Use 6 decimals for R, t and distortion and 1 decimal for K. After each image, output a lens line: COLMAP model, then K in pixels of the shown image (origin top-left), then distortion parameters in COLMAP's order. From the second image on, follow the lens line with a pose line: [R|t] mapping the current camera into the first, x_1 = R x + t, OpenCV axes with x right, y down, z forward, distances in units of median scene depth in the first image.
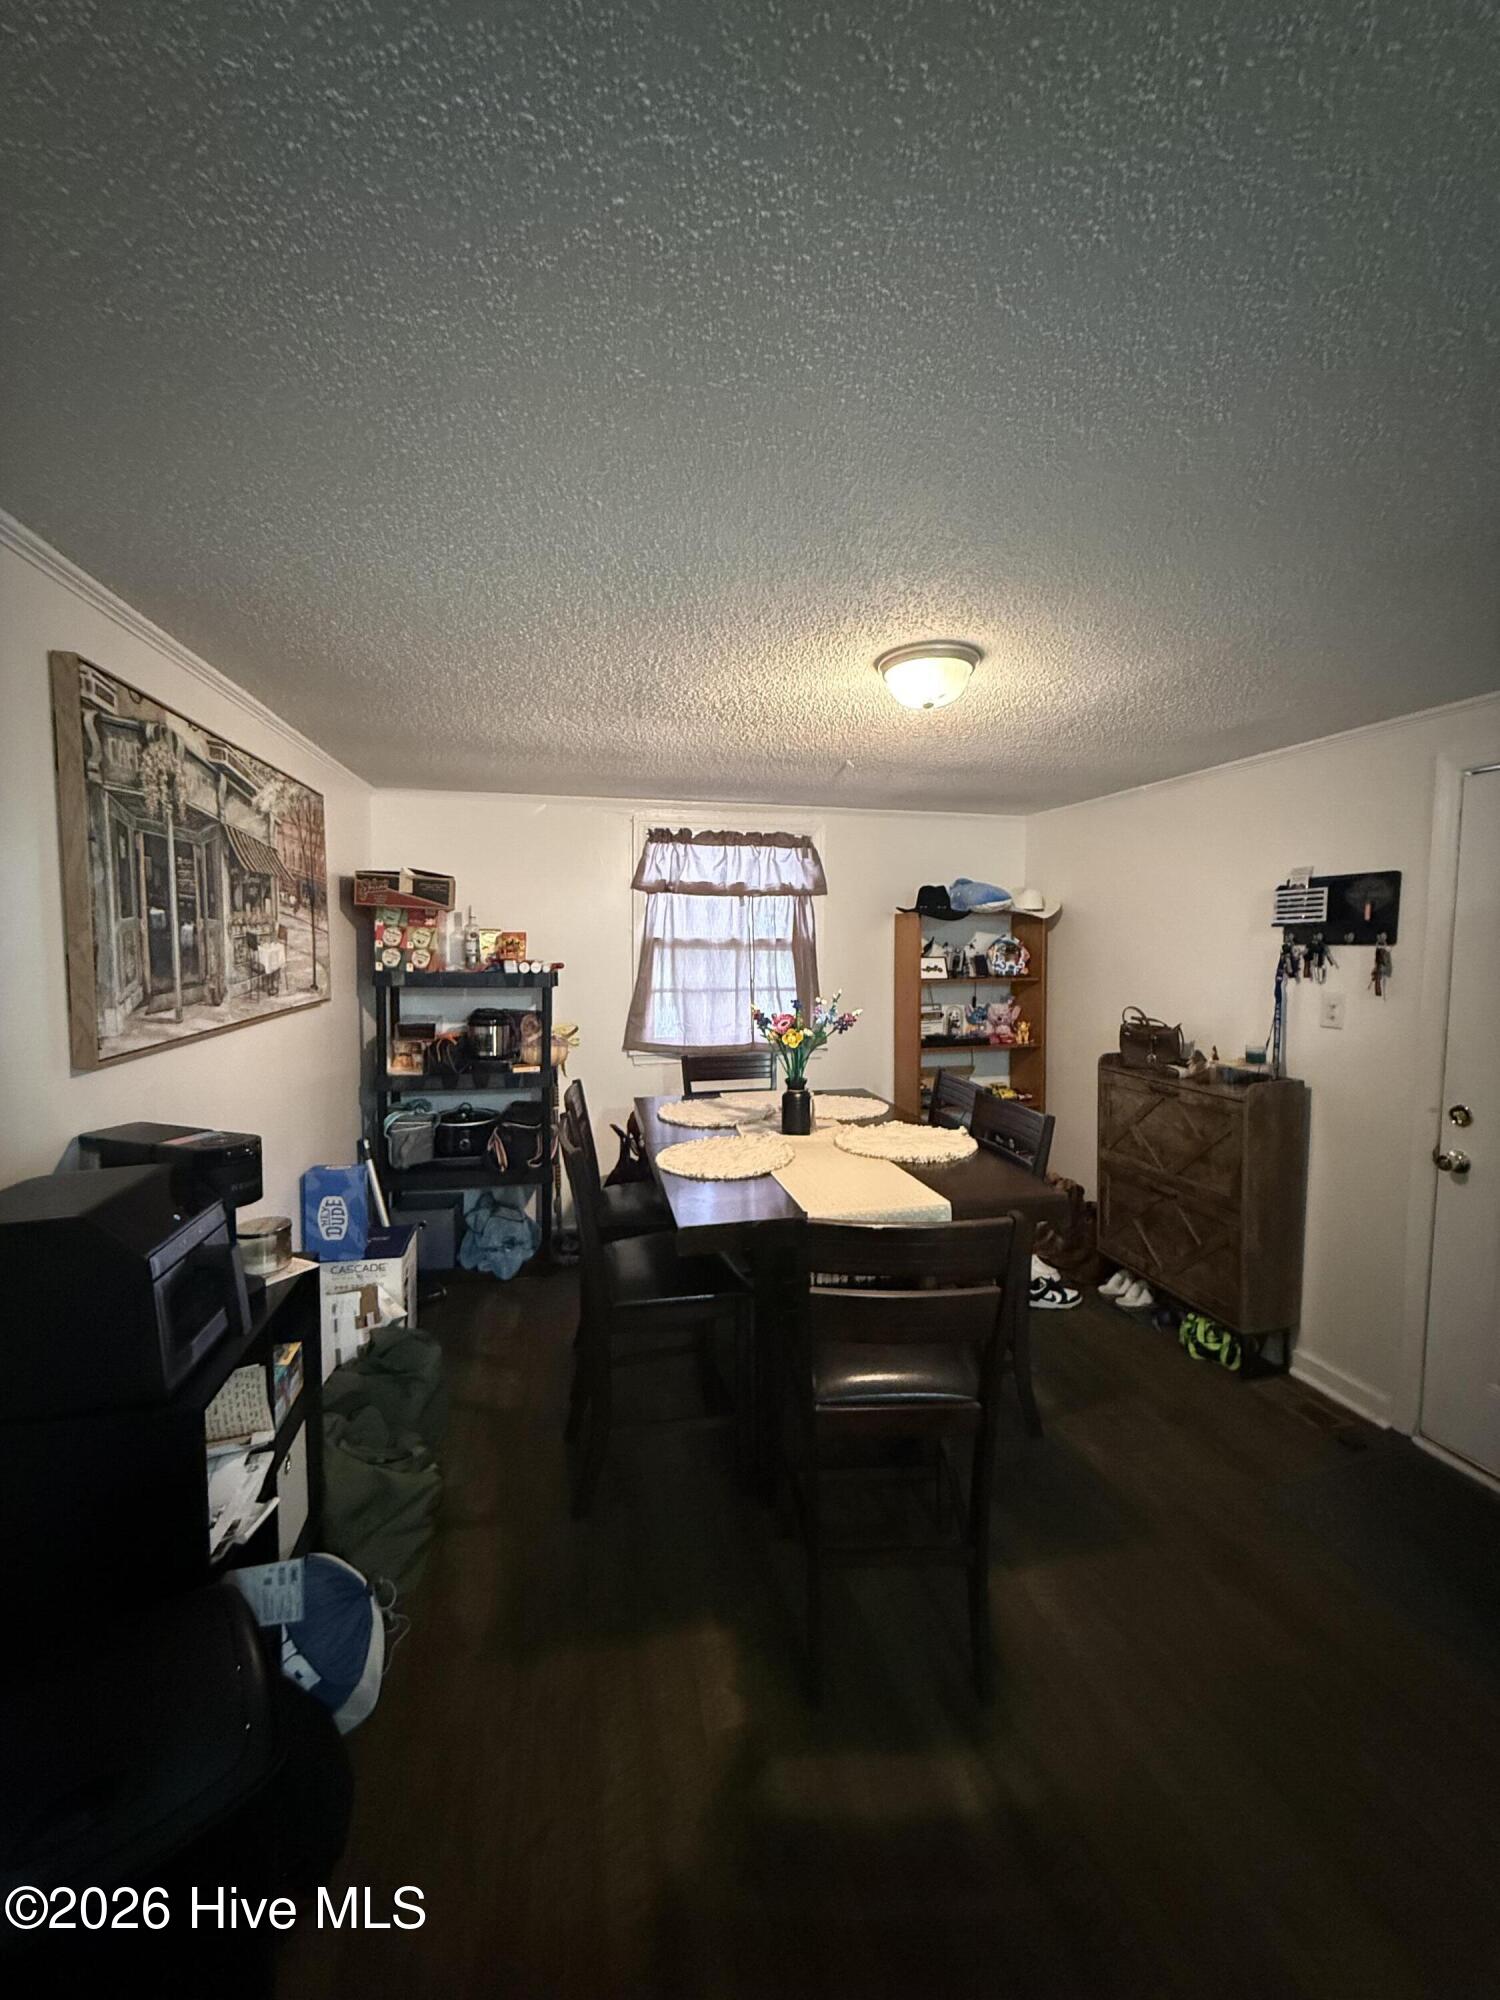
lens RADIAL K [[799.8, 0, 749.4], [0, 799.8, 1000.2], [0, 0, 1]] dist [-0.001061, 0.000087]
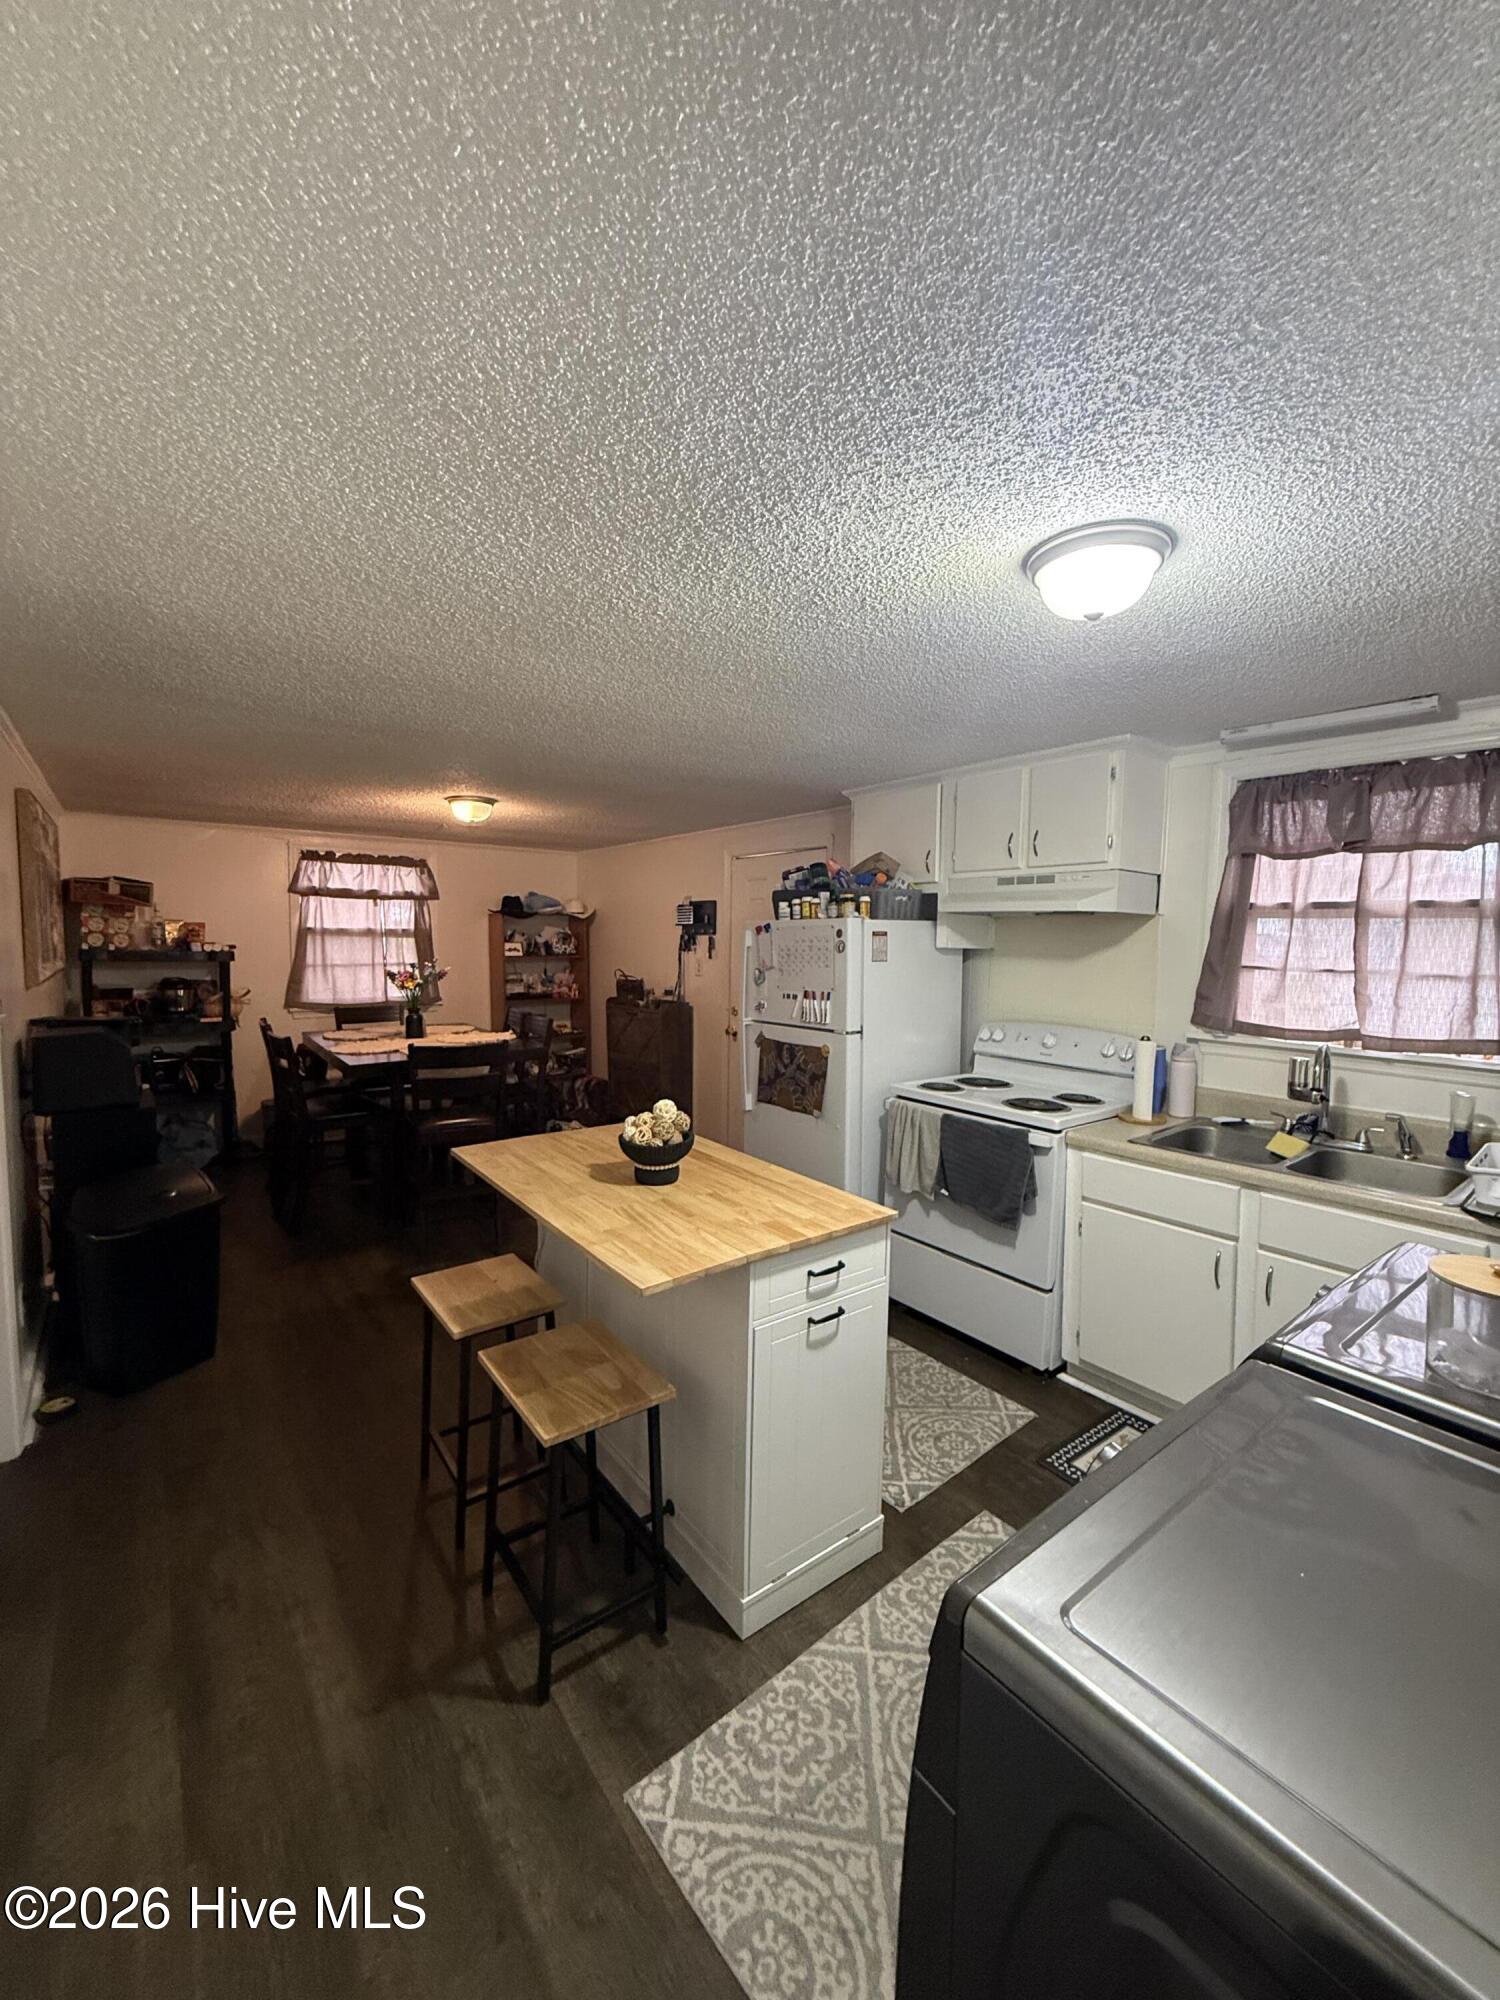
lens RADIAL K [[799.8, 0, 750.2], [0, 799.8, 998.0], [0, 0, 1]] dist [-0.001061, 0.000087]
pose [[0.907521, -0.025439, 0.419236, -0.005282], [0.022863, 0.999676, 0.011167, 0.050010], [-0.419384, -0.000550, 0.907809, -0.629038]]
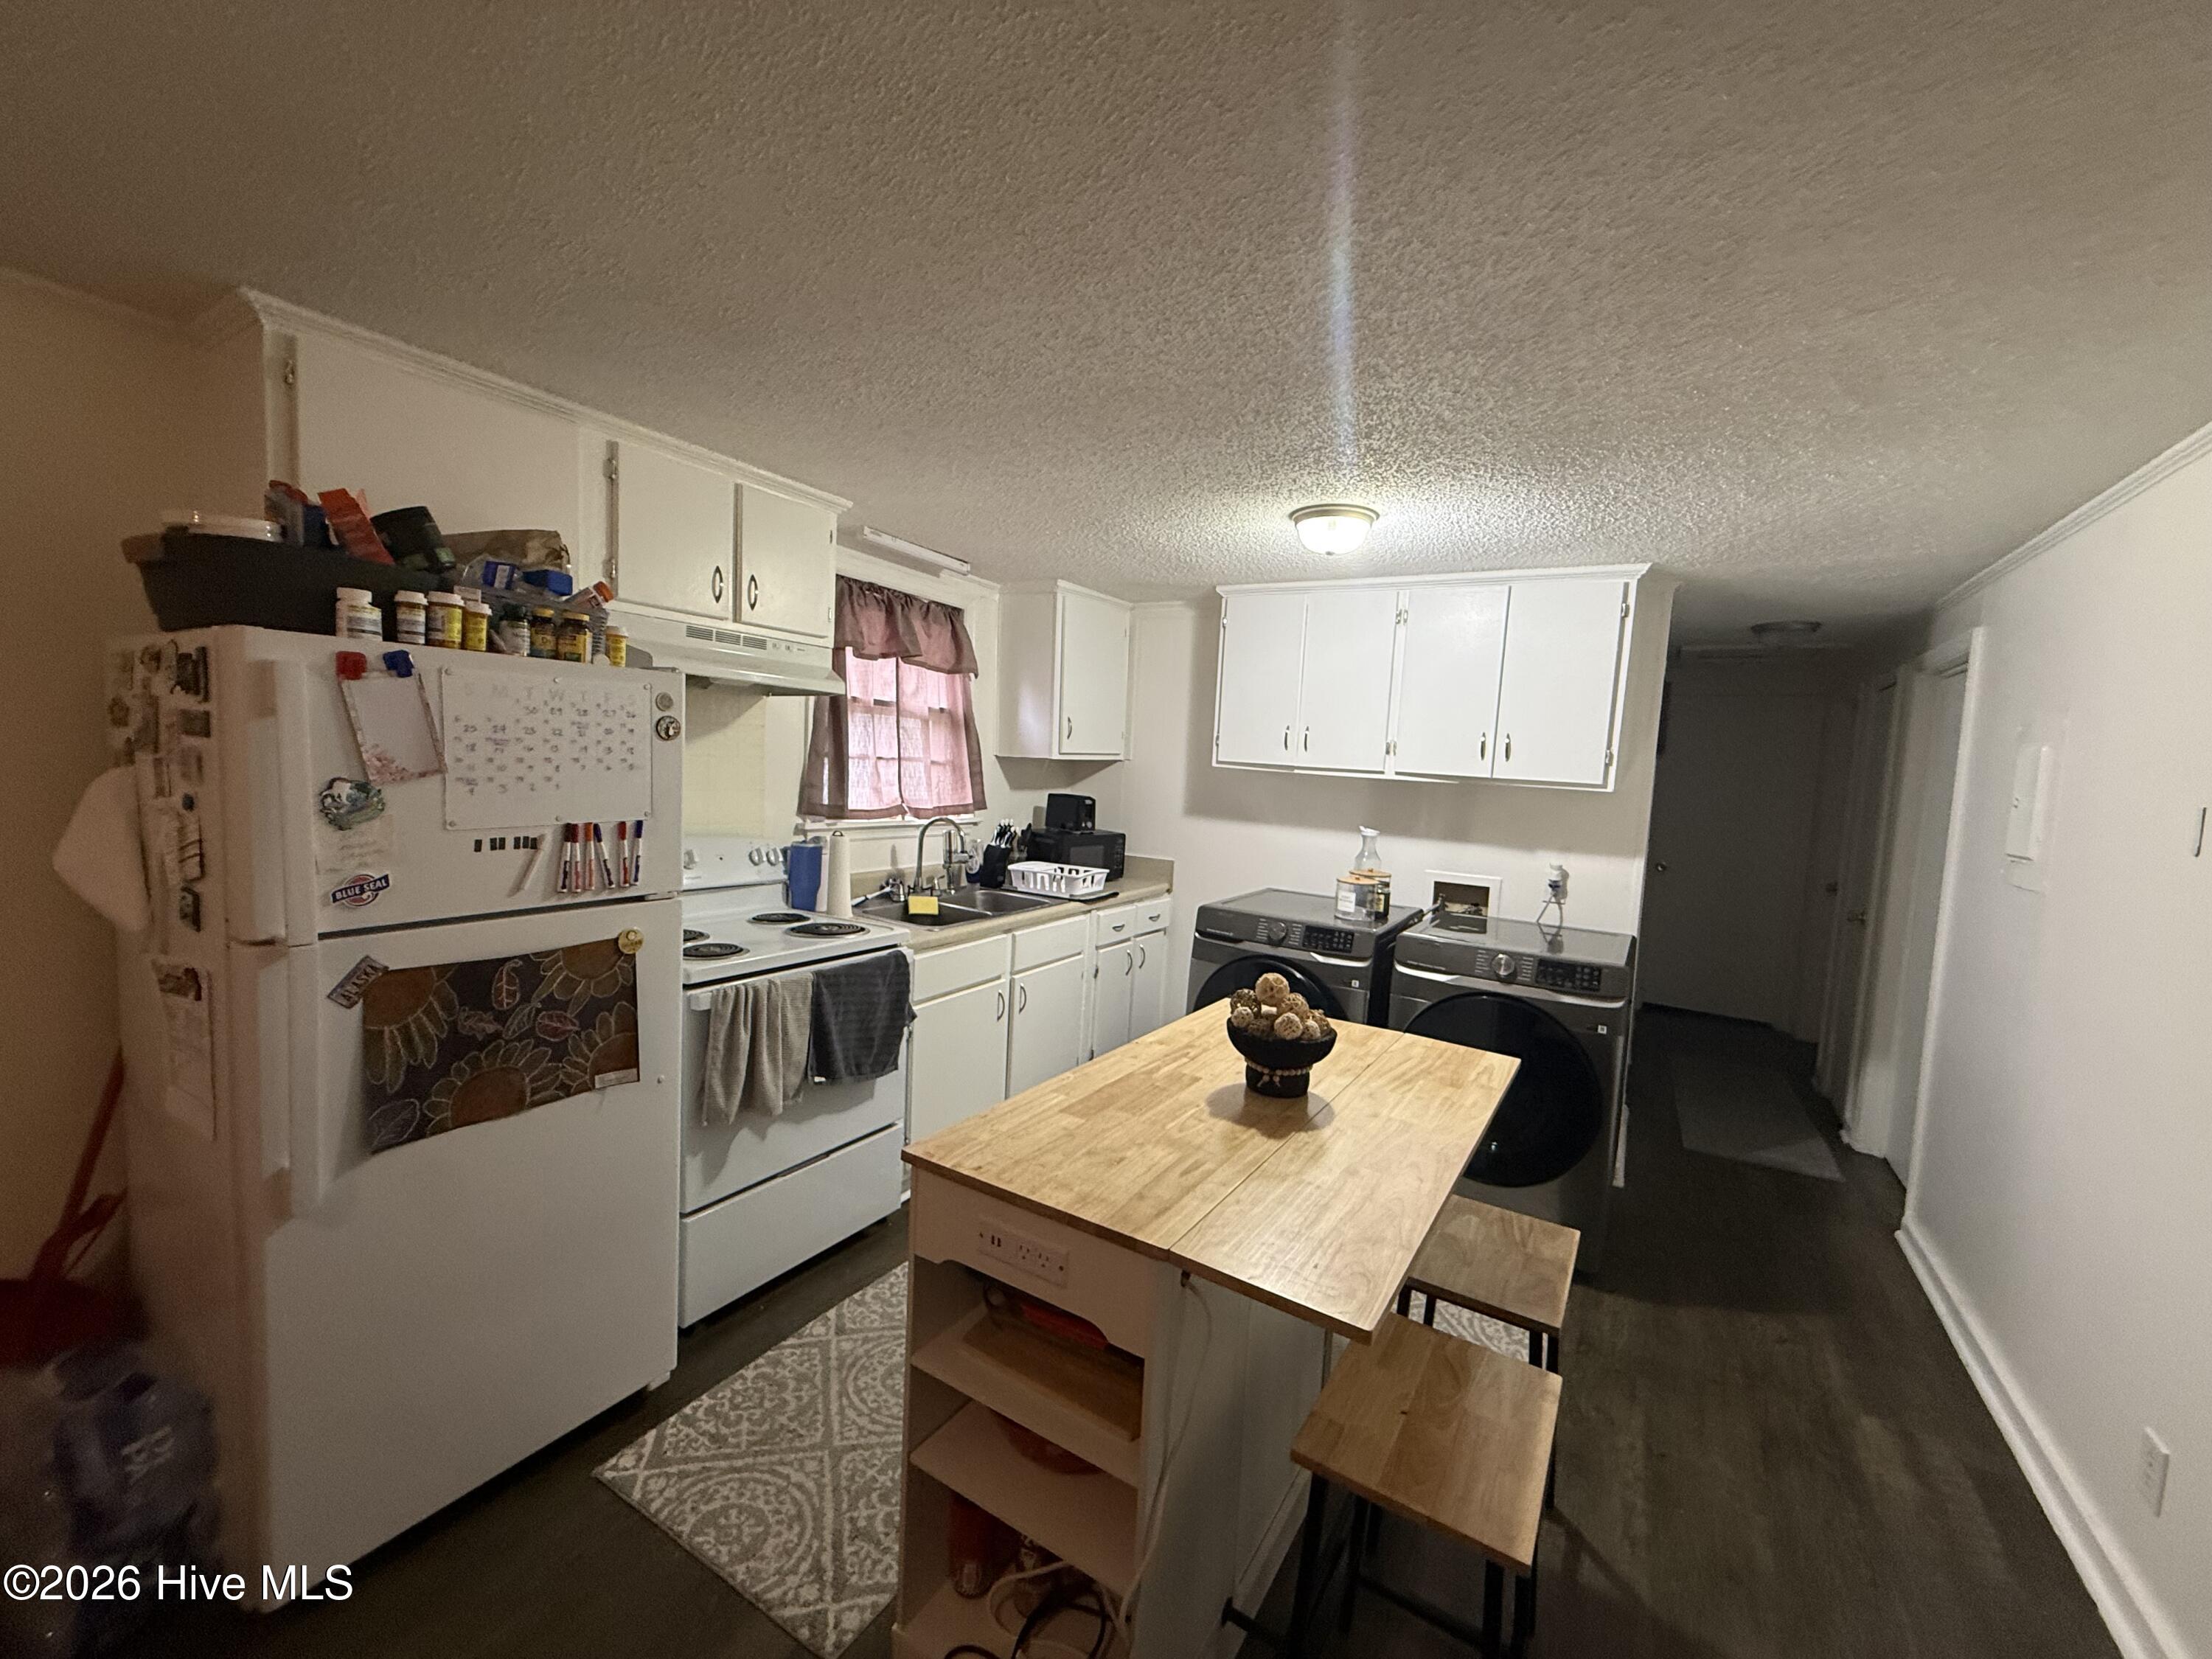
lens RADIAL K [[884.5, 0, 1107.2], [0, 884.5, 833.2], [0, 0, 1]] dist [-0.001061, 0.000087]
pose [[-0.713271, -0.100831, 0.693598, -0.091925], [-0.007323, 0.990616, 0.136480, -0.026066], [-0.700850, 0.092268, -0.707316, 0.649077]]
